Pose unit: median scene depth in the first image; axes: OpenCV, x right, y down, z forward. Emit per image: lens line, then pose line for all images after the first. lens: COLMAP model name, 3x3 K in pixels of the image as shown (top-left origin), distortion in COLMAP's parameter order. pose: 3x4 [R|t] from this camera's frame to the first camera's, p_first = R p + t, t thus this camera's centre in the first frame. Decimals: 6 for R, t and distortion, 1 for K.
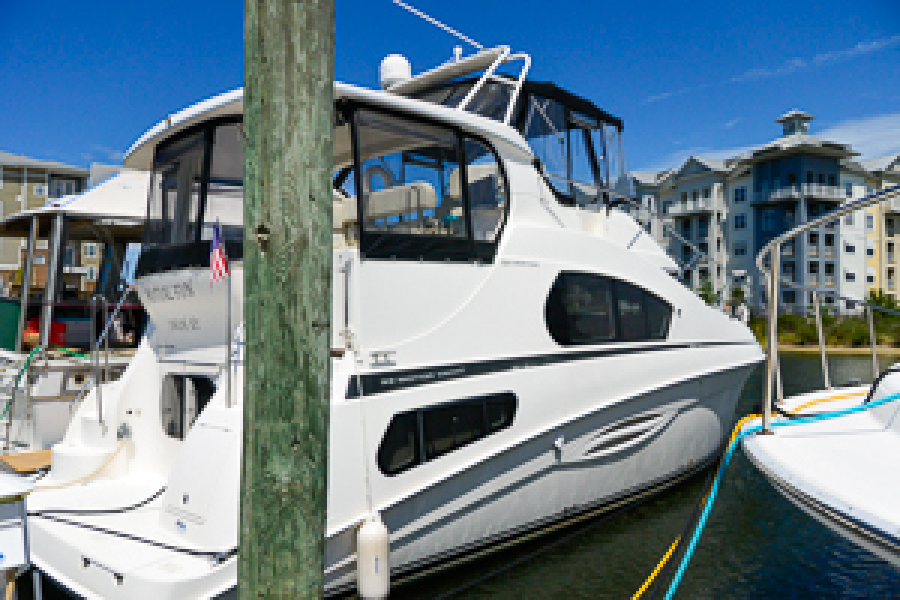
lens RADIAL K [[676.8, 0, 452.1], [0, 676.8, 306.5], [0, 0, 1]] dist [-0.015053, -0.026238]
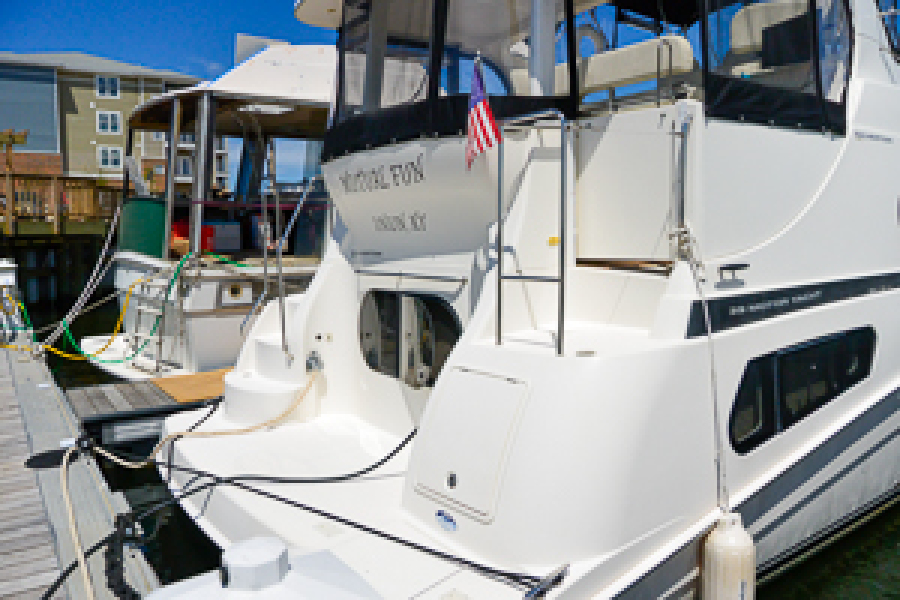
lens RADIAL K [[676.8, 0, 452.1], [0, 676.8, 306.5], [0, 0, 1]] dist [-0.015053, -0.026238]
pose [[0.989807, 0.022904, -0.140558, -0.205015], [-0.004588, 0.991599, 0.129270, 0.018505], [0.142338, -0.127307, 0.981597, 0.243212]]
